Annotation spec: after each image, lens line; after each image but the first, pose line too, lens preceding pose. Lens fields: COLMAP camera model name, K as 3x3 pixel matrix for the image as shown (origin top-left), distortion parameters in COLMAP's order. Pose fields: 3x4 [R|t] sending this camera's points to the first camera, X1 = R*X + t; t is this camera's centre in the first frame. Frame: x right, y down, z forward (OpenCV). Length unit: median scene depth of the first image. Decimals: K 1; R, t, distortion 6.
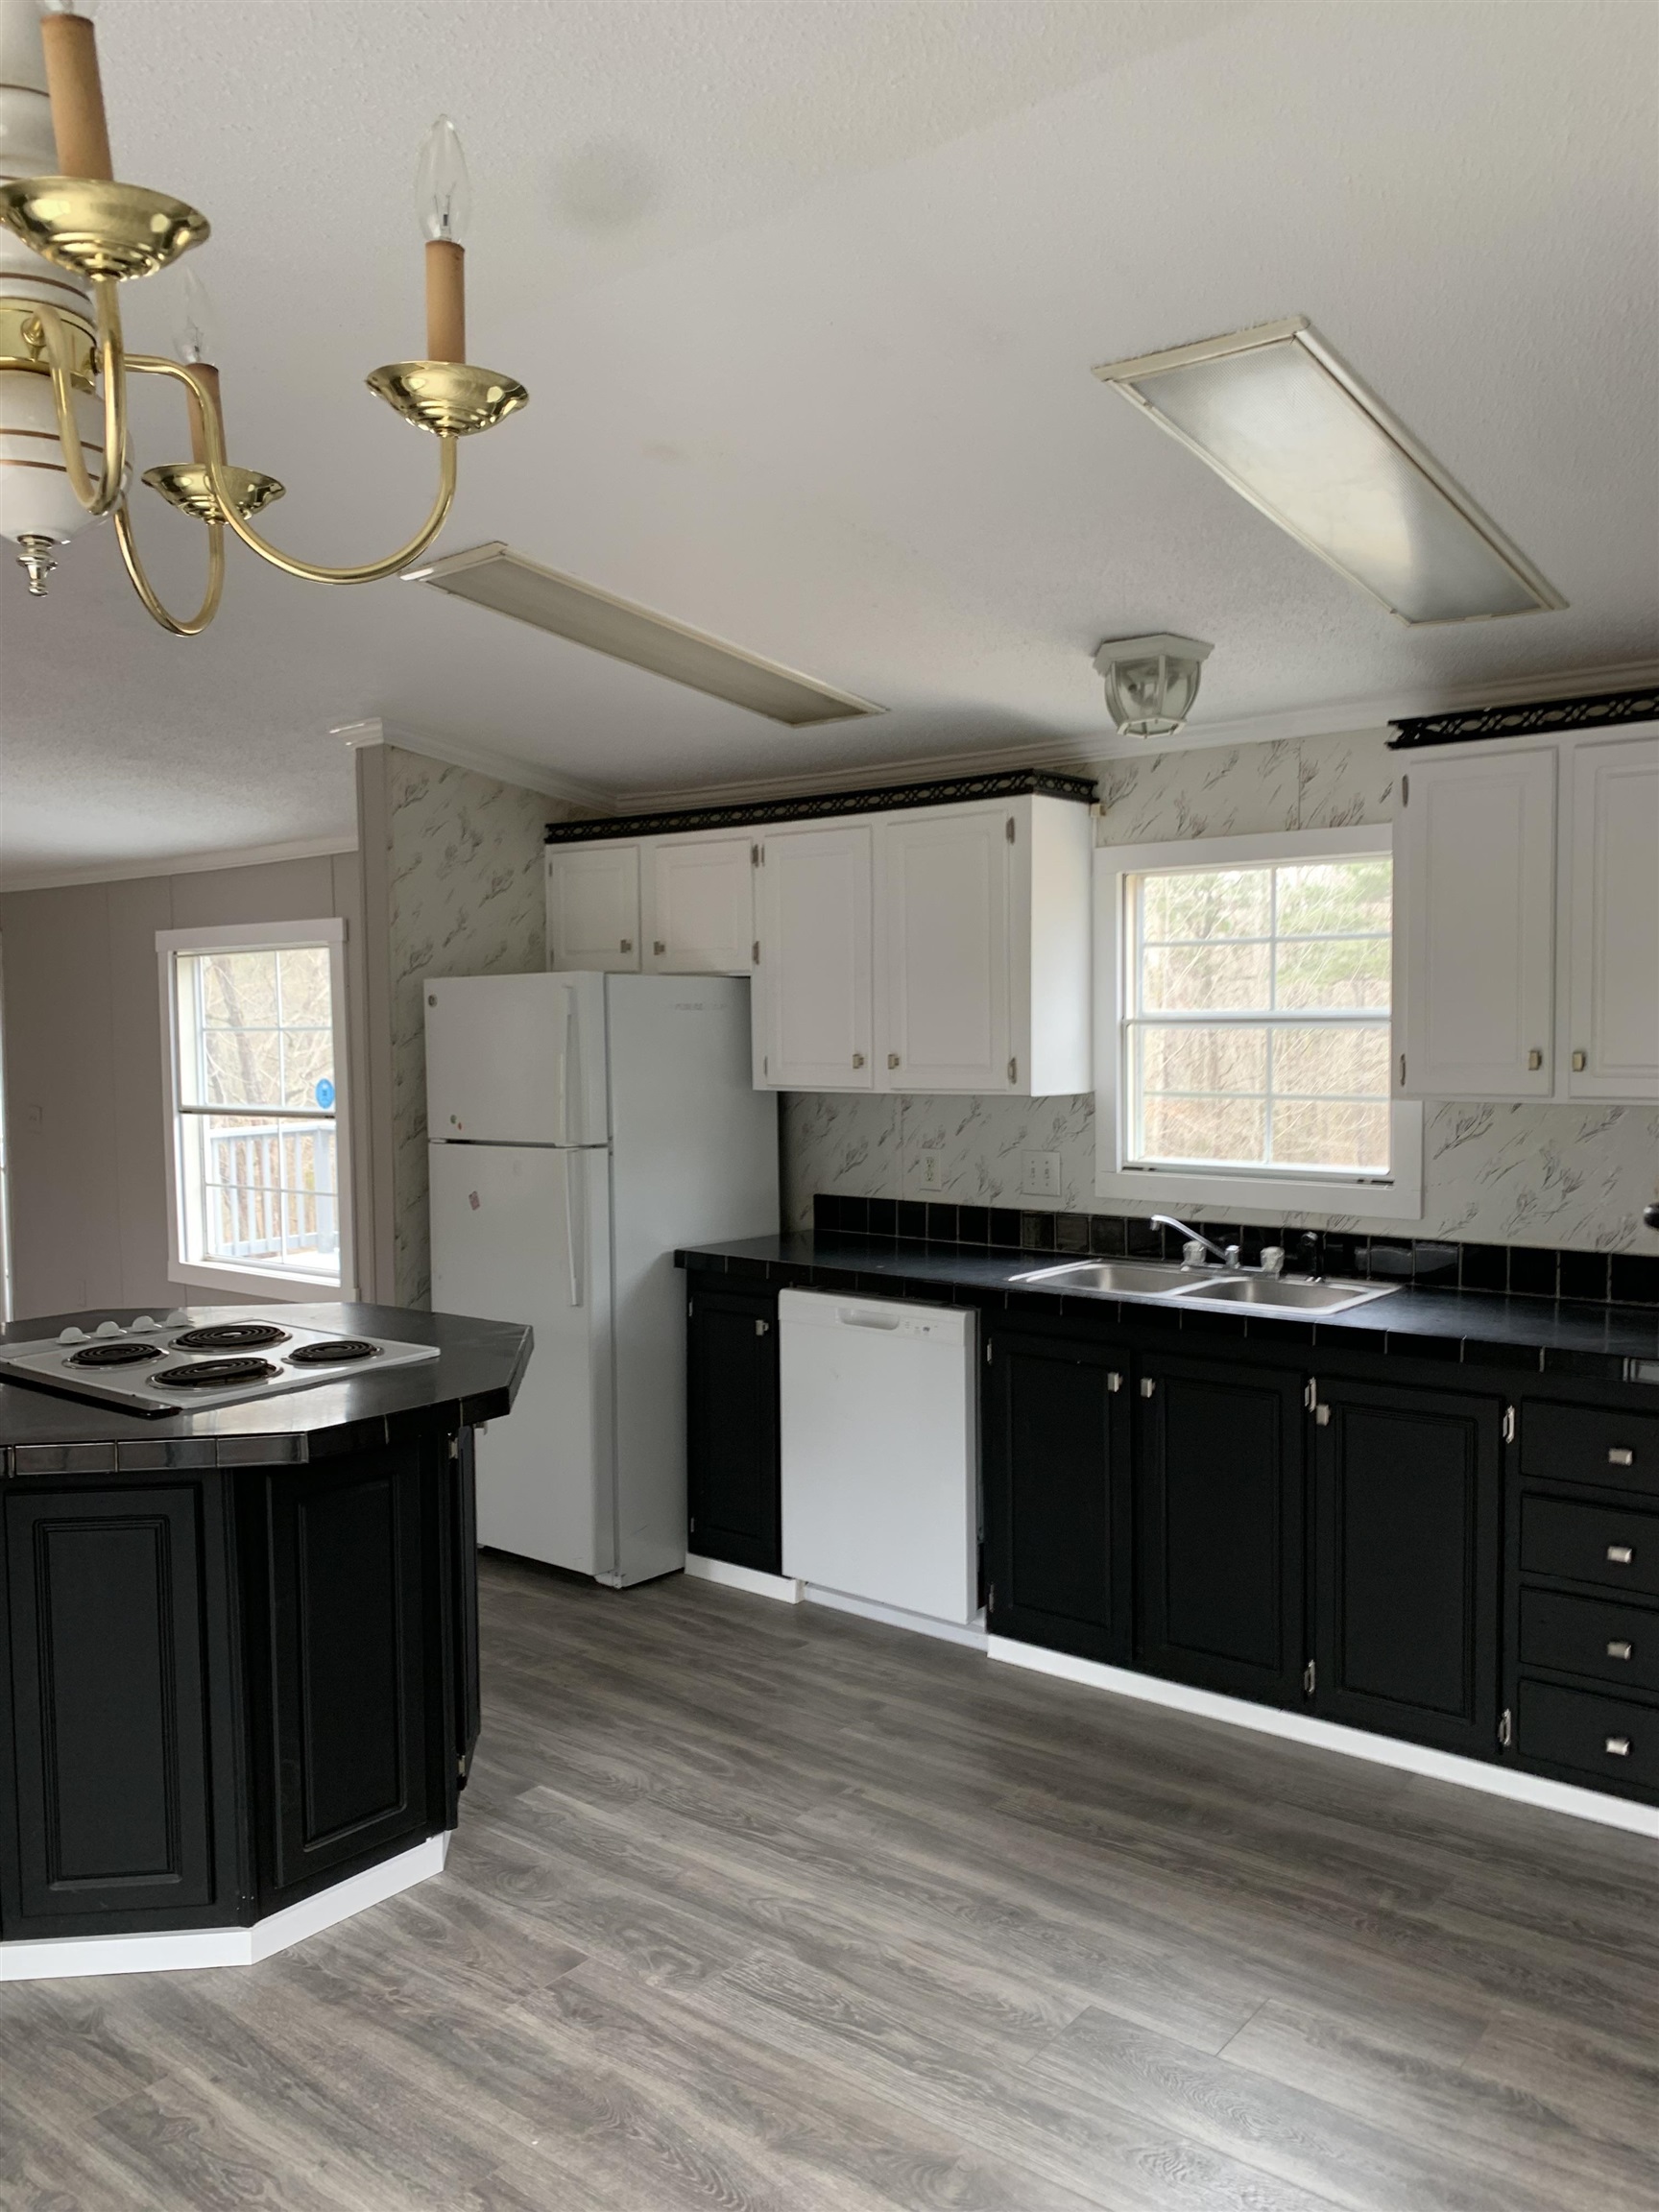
lens RADIAL K [[1692.9, 0, 834.2], [0, 1692.9, 1112.4], [0, 0, 1]] dist [0.000948, 0.005160]
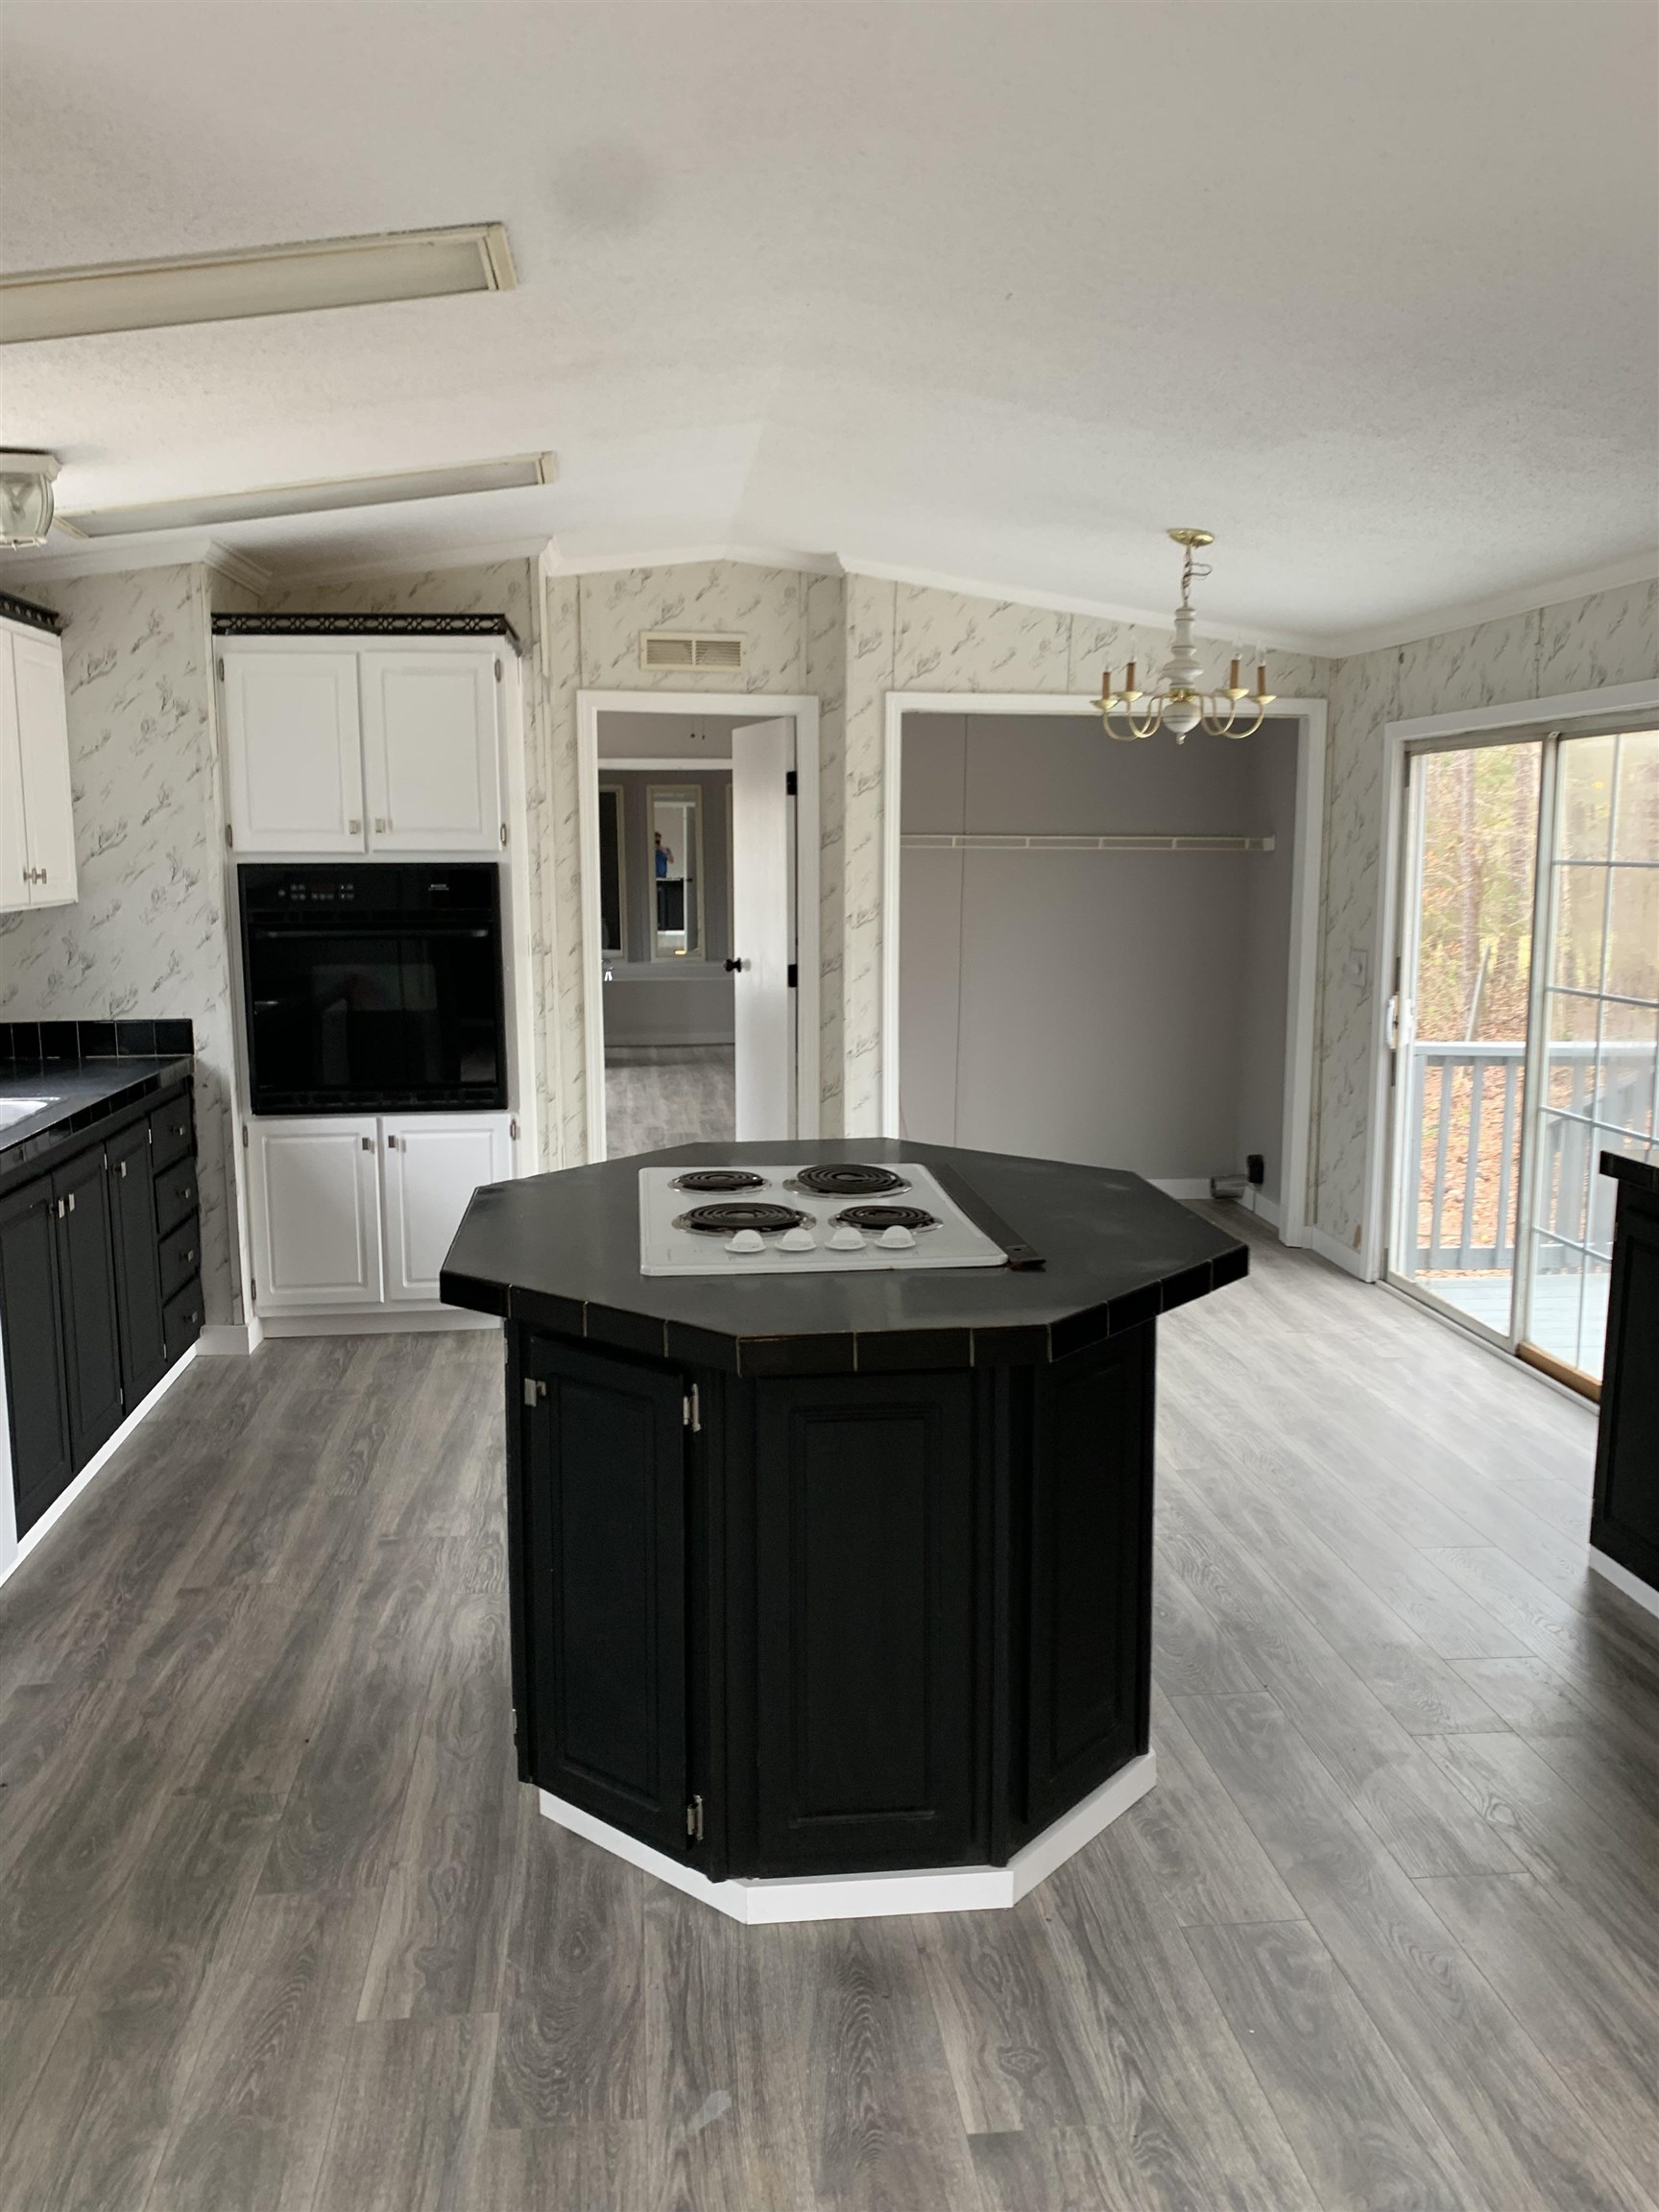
lens RADIAL K [[1692.9, 0, 827.7], [0, 1692.9, 1104.4], [0, 0, 1]] dist [0.000948, 0.005160]
pose [[-0.714983, -0.091213, 0.693167, -0.895773], [0.050606, 0.982101, 0.181432, -0.060791], [-0.697308, 0.164799, -0.697569, 1.458628]]
